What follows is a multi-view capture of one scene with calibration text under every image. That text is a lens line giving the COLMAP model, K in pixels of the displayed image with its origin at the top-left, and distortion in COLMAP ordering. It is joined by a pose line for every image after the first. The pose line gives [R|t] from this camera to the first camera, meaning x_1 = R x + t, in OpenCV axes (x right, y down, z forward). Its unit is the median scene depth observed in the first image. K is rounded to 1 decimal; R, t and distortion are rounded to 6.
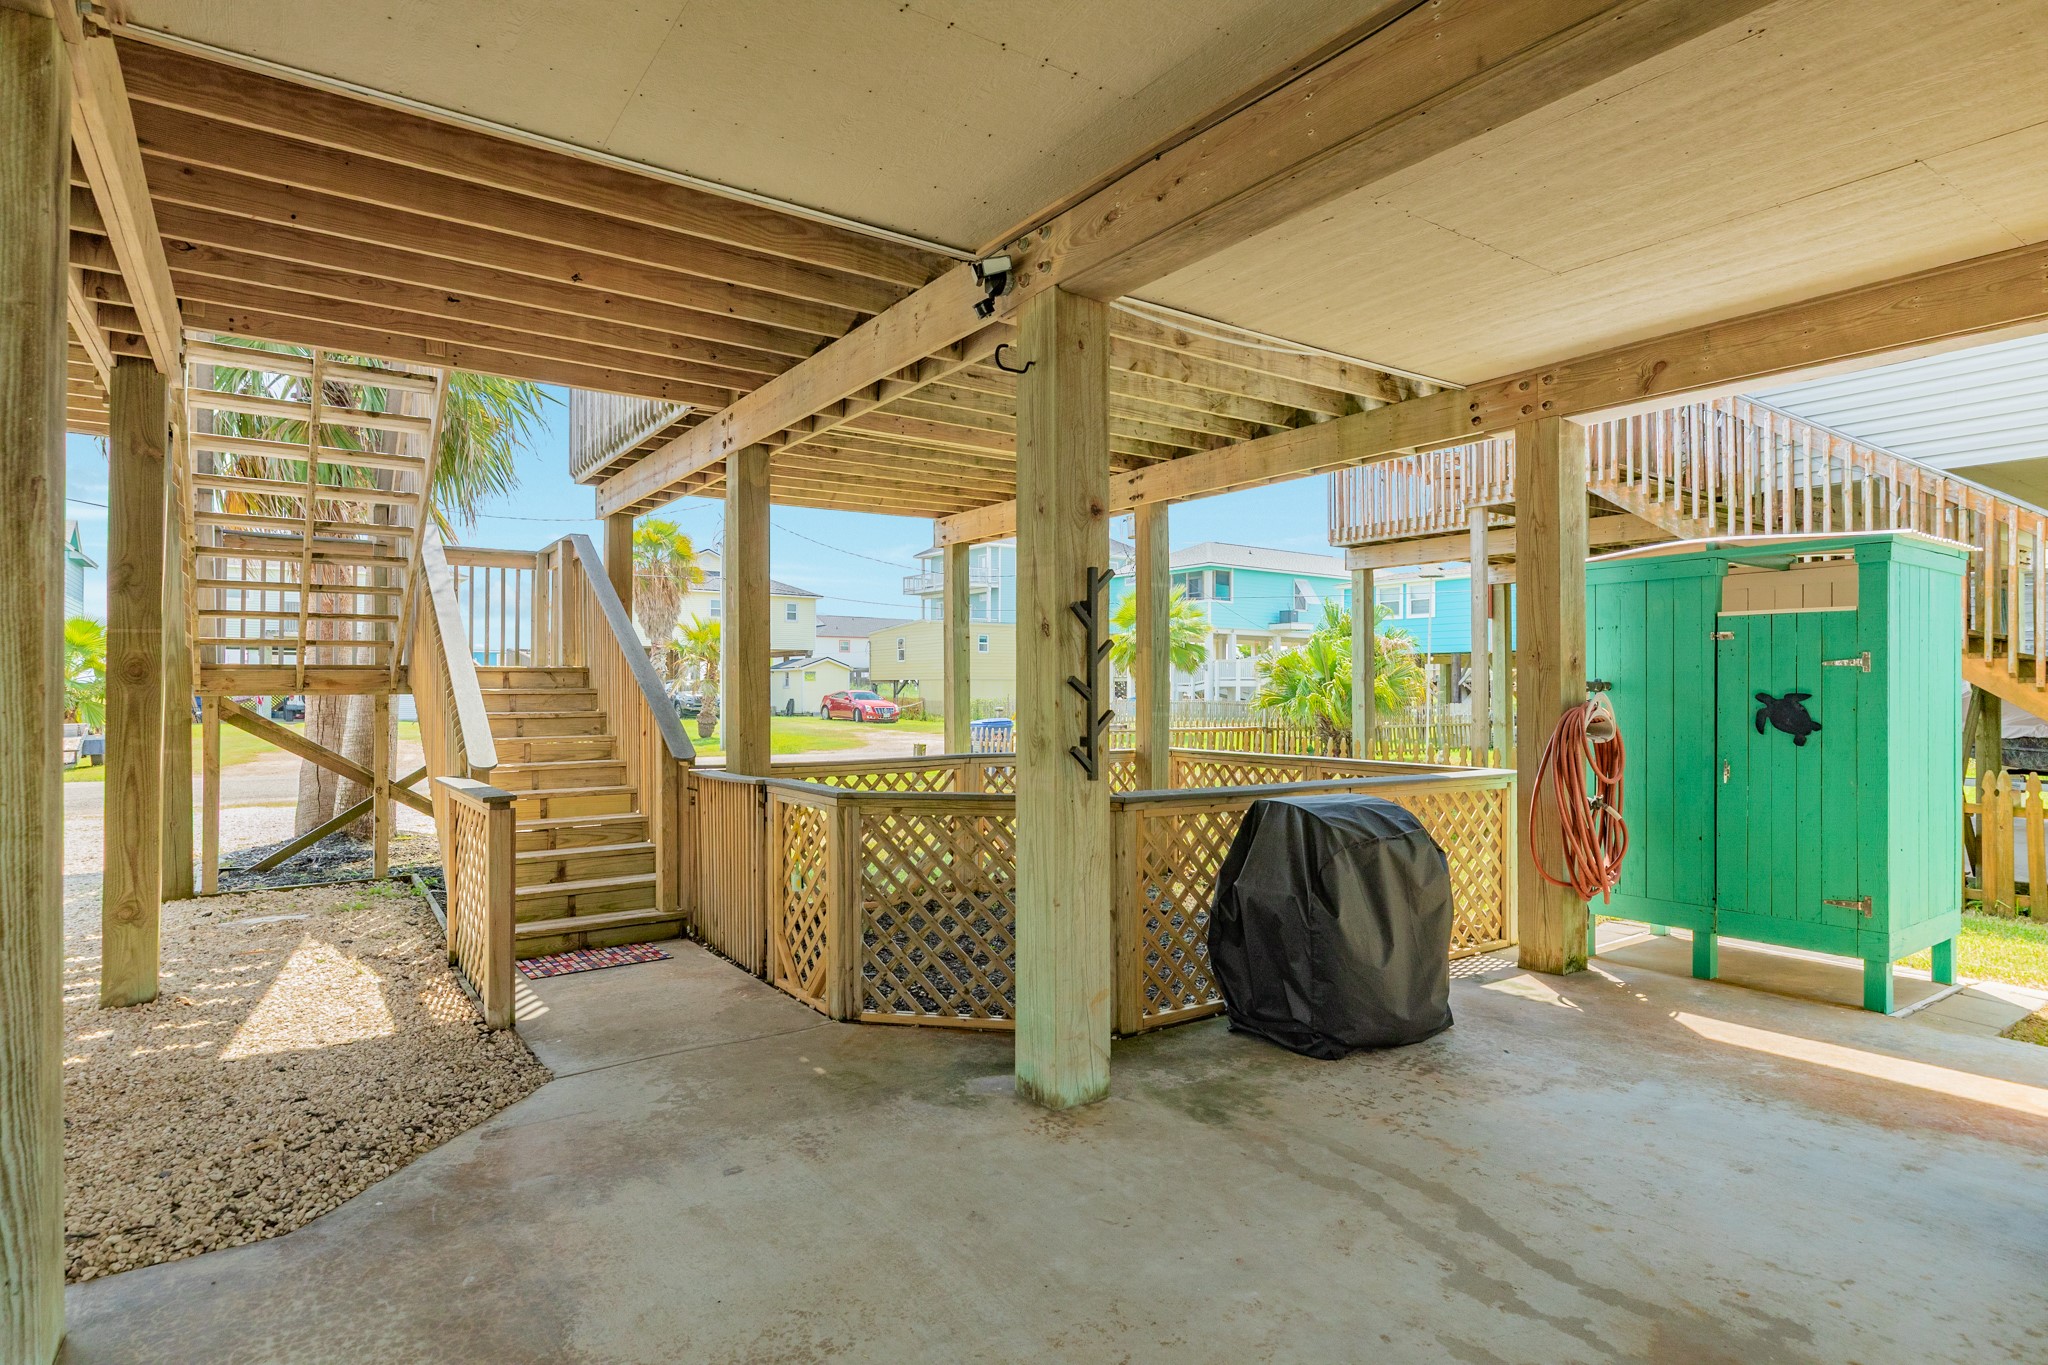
lens RADIAL K [[1083.7, 0, 1021.9], [0, 1083.7, 682.6], [0, 0, 1]] dist [-0.000625, -0.000362]
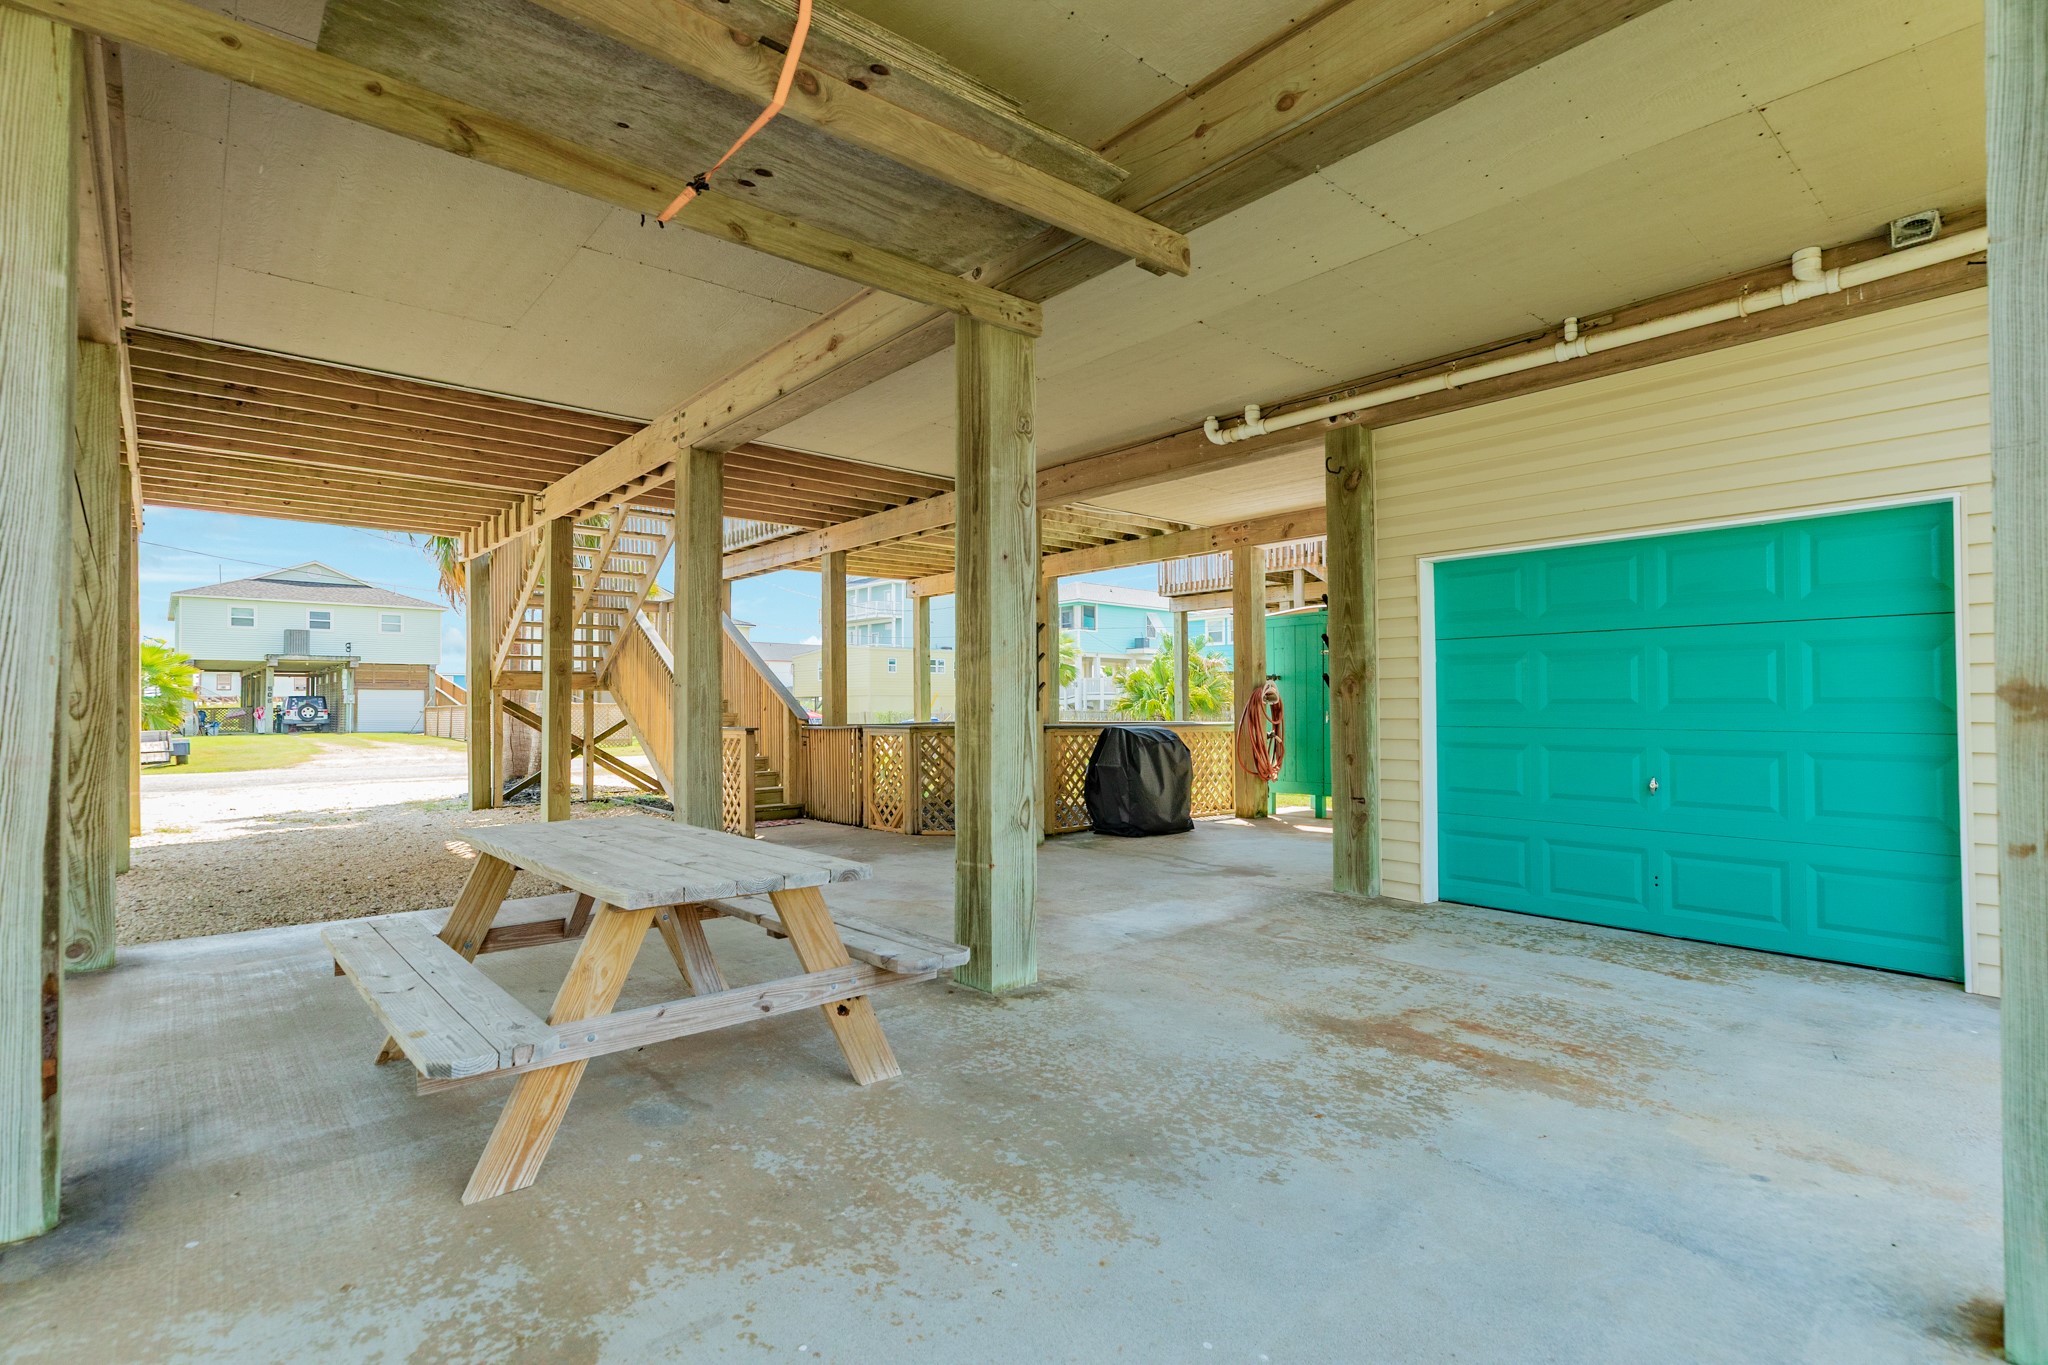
lens RADIAL K [[963.0, 0, 1018.3], [0, 963.0, 687.4], [0, 0, 1]] dist [0.003088, 0.000337]
pose [[0.994013, -0.003877, 0.109195, -0.140117], [0.005469, 0.999883, -0.014289, 0.045548], [-0.109127, 0.014800, 0.993918, -0.751450]]
